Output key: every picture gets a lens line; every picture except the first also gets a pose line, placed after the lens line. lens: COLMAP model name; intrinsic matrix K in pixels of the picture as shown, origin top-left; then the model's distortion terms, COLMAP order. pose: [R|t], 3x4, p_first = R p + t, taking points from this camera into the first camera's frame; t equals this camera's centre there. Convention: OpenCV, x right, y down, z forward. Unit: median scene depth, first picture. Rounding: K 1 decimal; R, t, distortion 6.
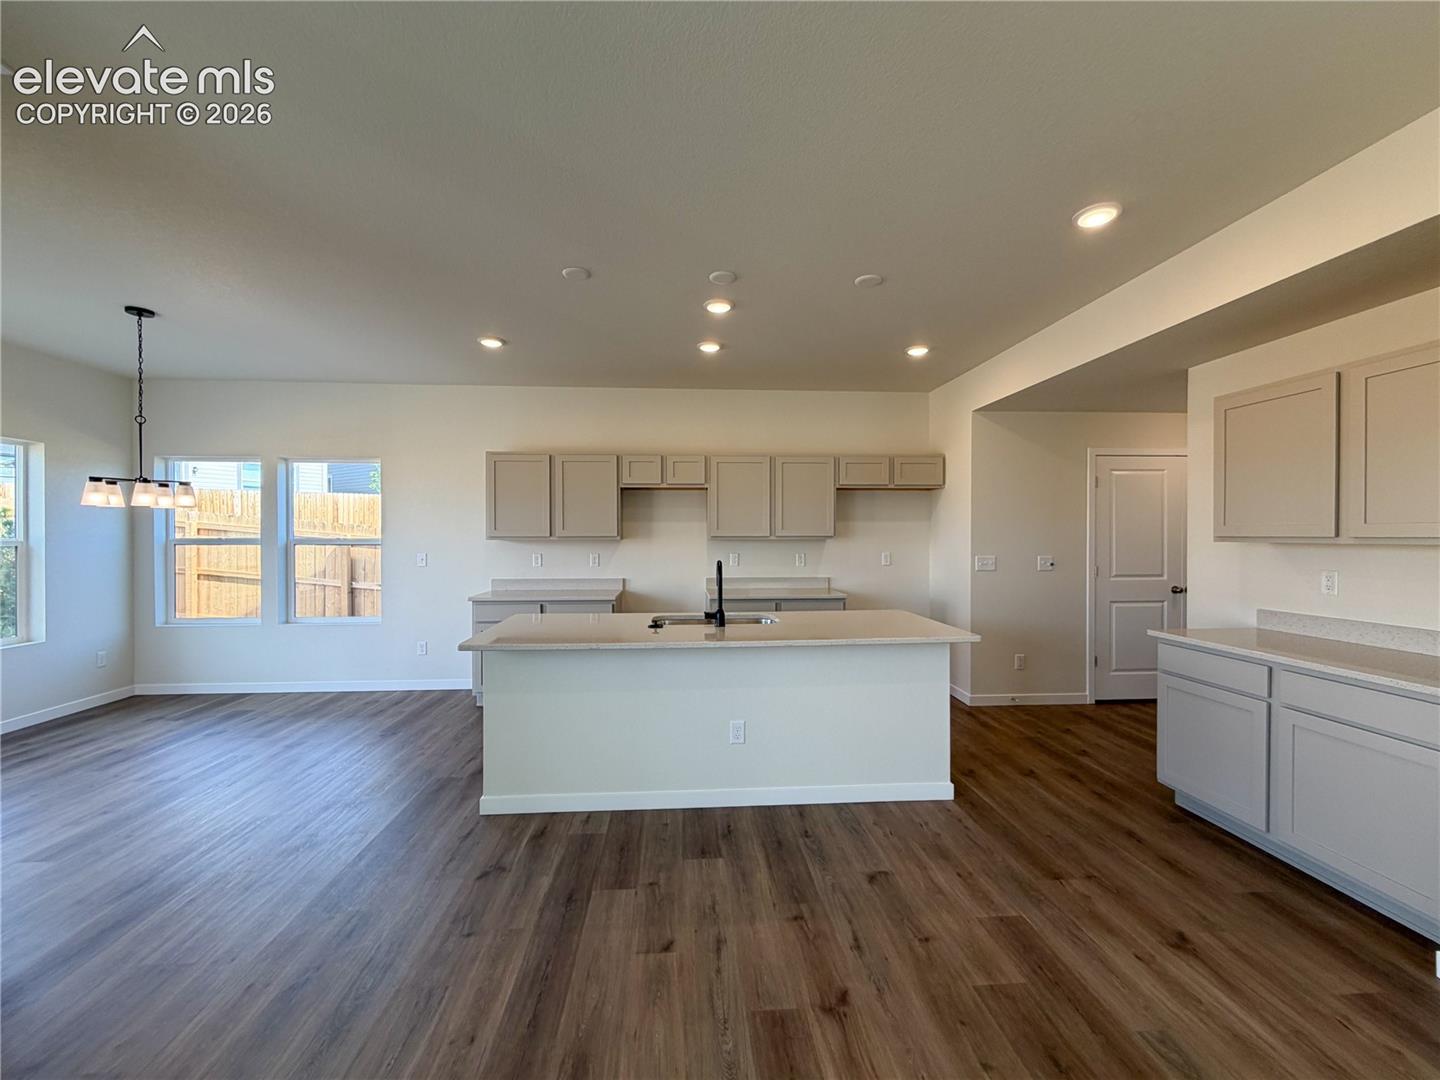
lens RADIAL K [[576.9, 0, 713.6], [0, 576.9, 540.7], [0, 0, 1]] dist [0.001330, 0.000131]
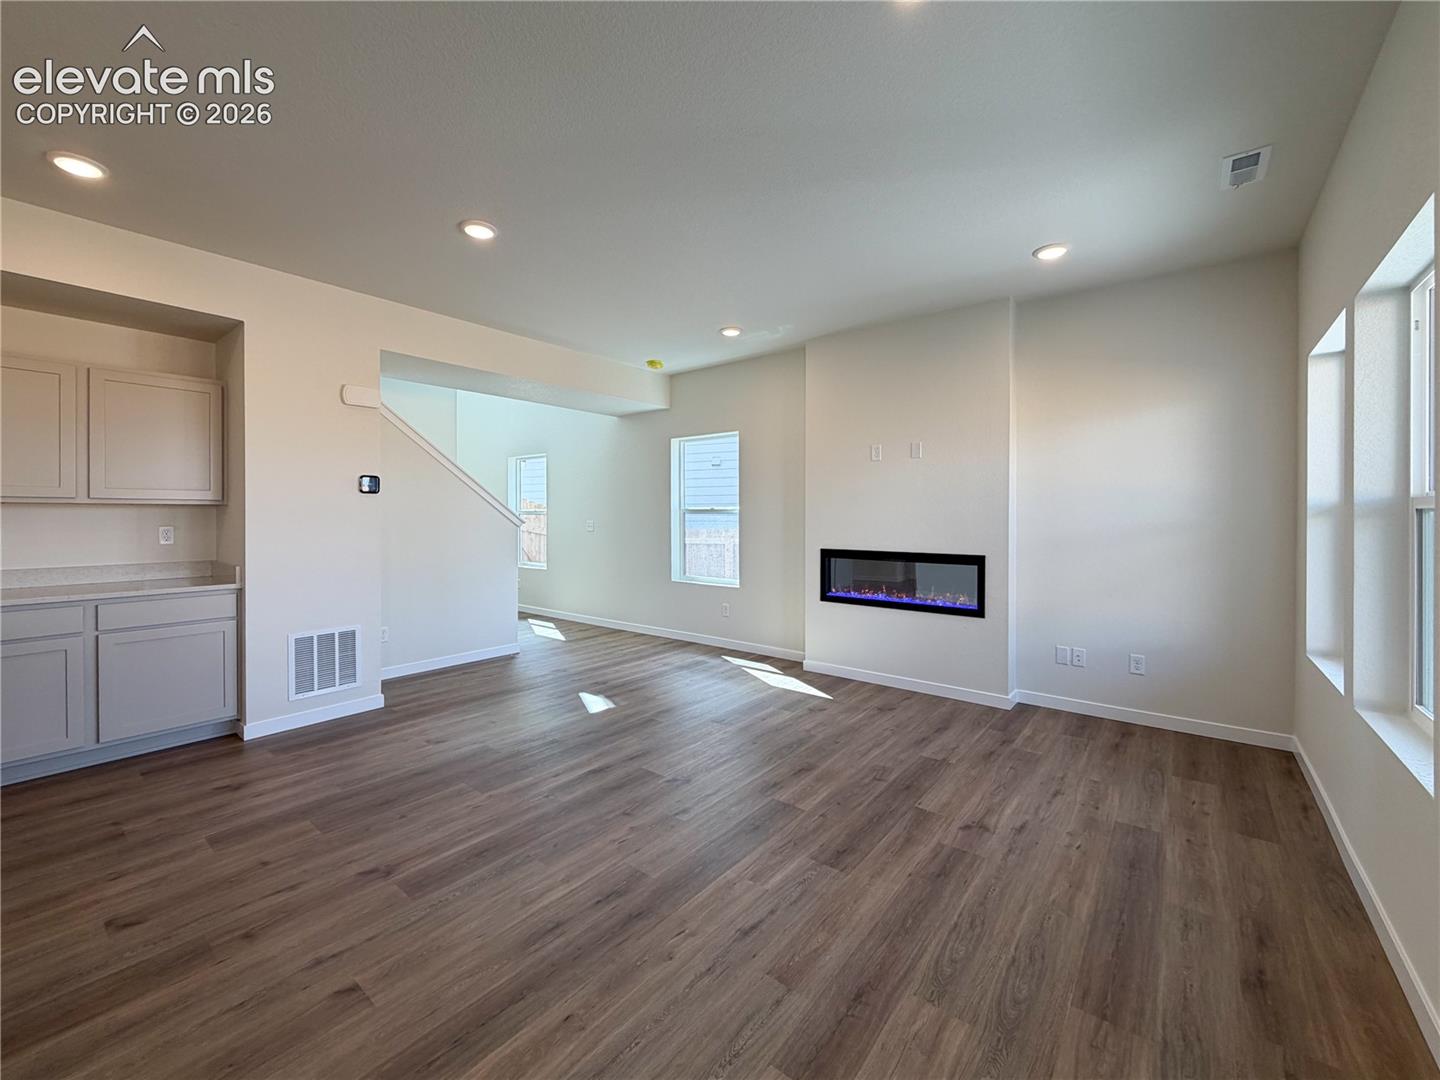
lens RADIAL K [[584.0, 0, 718.8], [0, 584.0, 519.3], [0, 0, 1]] dist [-0.001556, -0.000234]
pose [[-0.738215, -0.003606, 0.674556, -0.637495], [0.006410, 0.999903, 0.012360, 0.026449], [-0.674535, 0.013448, -0.738120, 0.787722]]
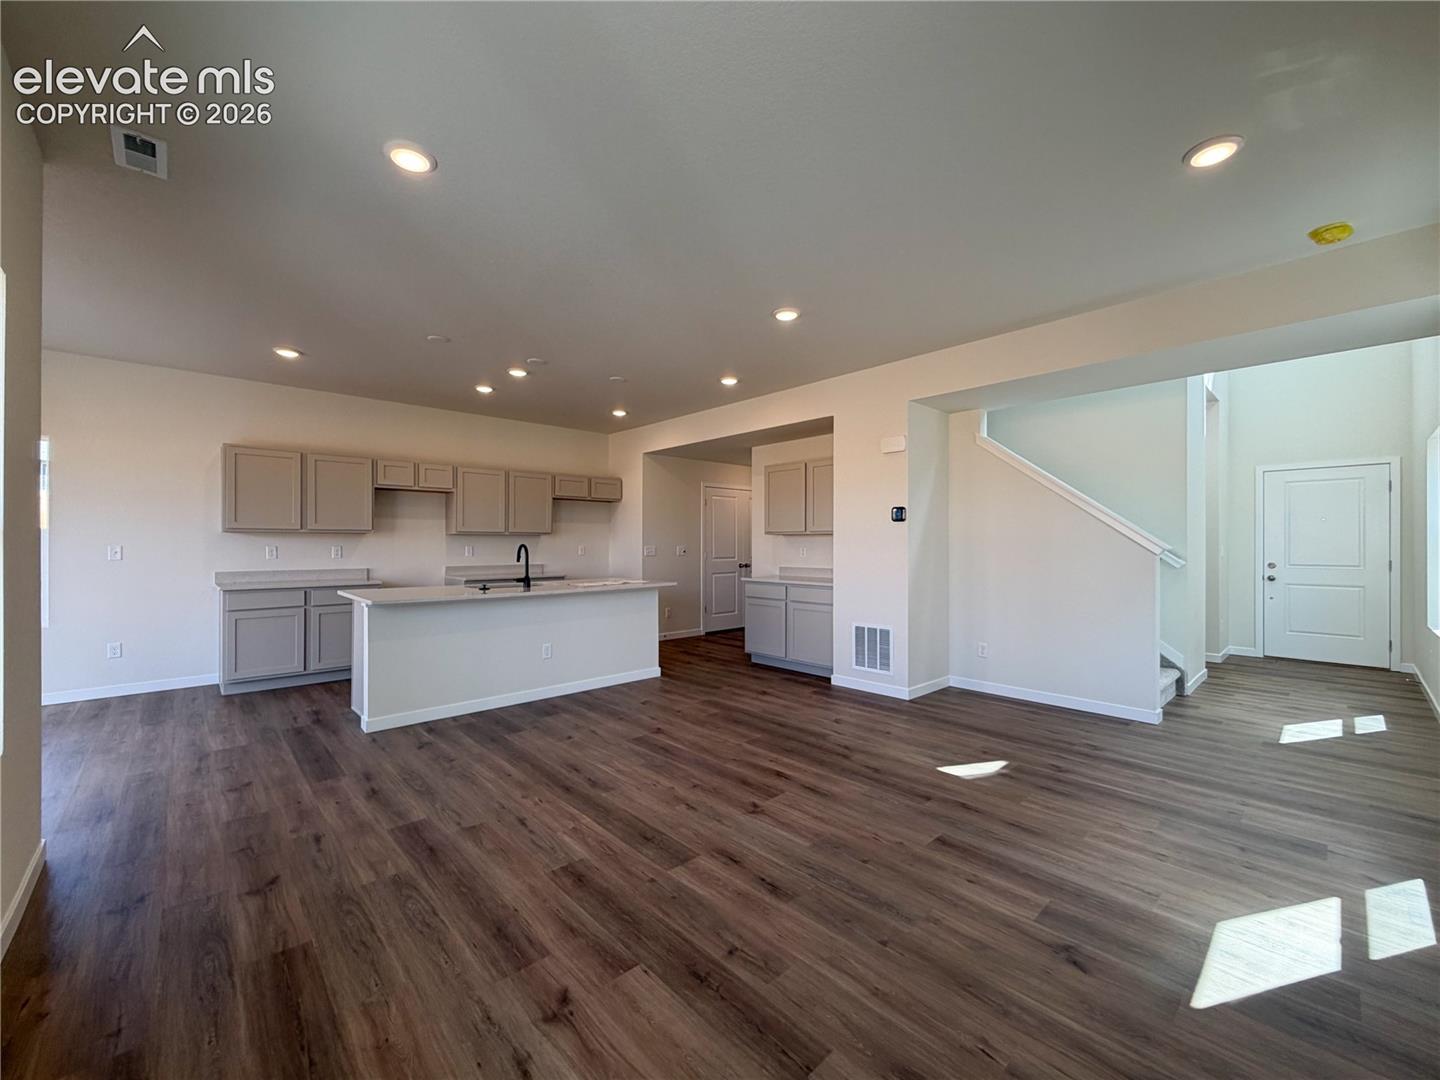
lens RADIAL K [[579.9, 0, 716.4], [0, 579.9, 546.8], [0, 0, 1]] dist [0.000469, -0.000043]
pose [[0.776791, -0.001103, 0.629757, -0.576411], [0.004179, 0.999985, -0.003403, 0.051280], [-0.629744, 0.005276, 0.776784, -0.506872]]
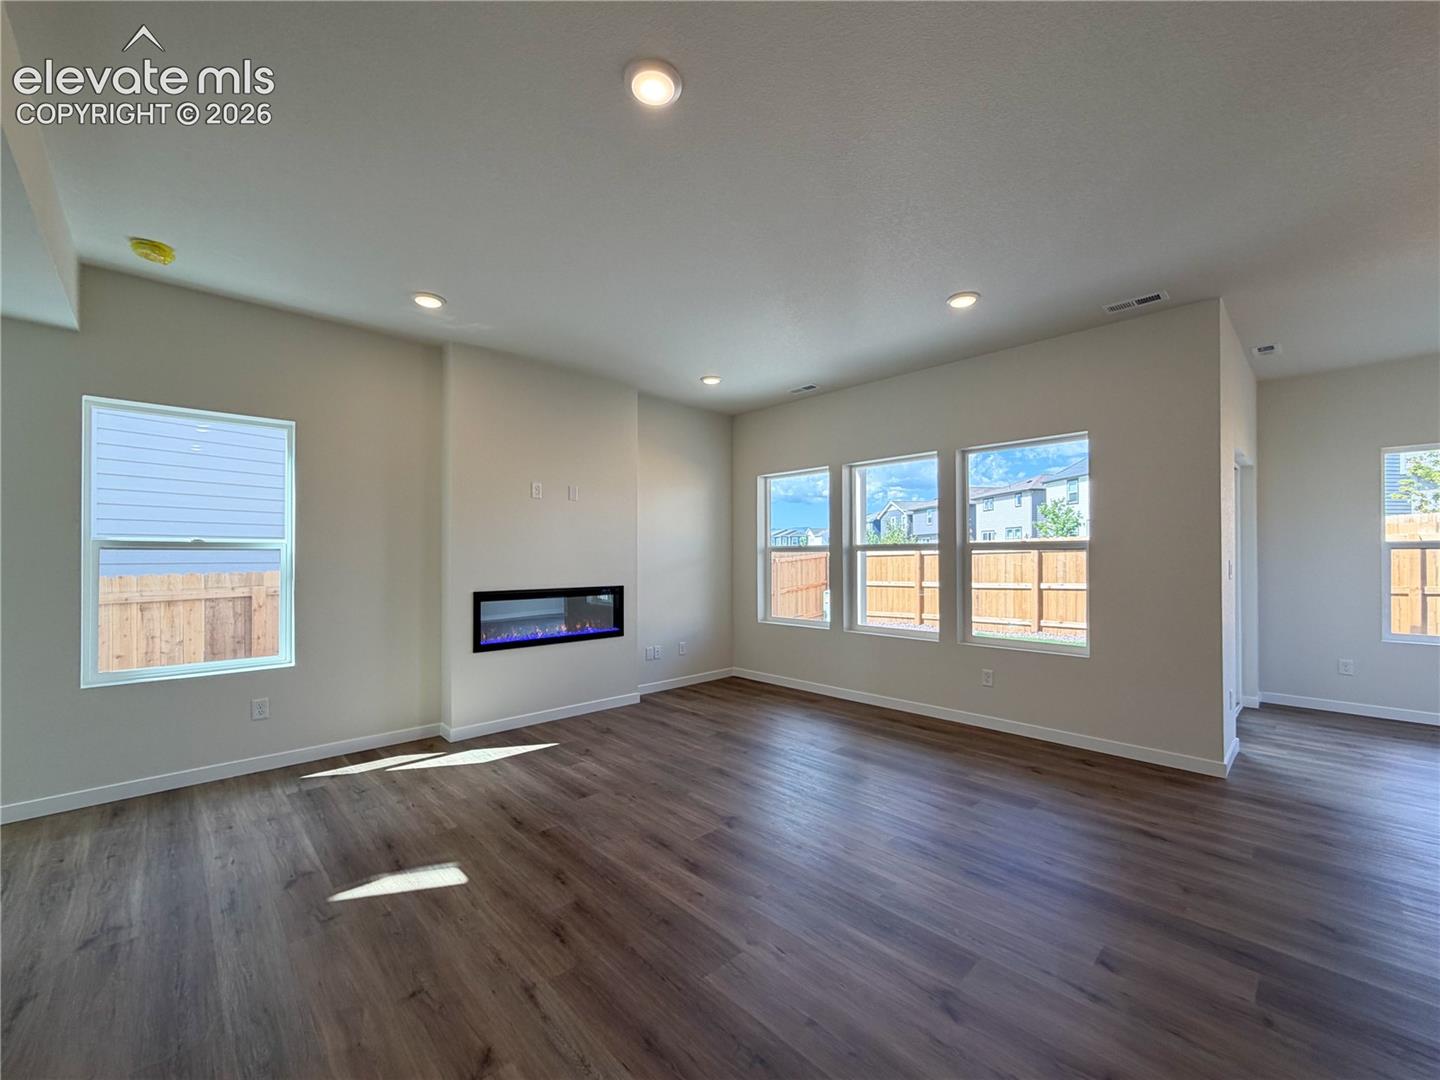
lens RADIAL K [[579.9, 0, 716.4], [0, 579.9, 546.8], [0, 0, 1]] dist [0.000469, -0.000043]
pose [[-0.769457, -0.006635, -0.638664, 0.627733], [-0.002729, 0.999971, -0.007100, 0.030568], [0.638693, -0.003720, -0.769453, 0.834414]]
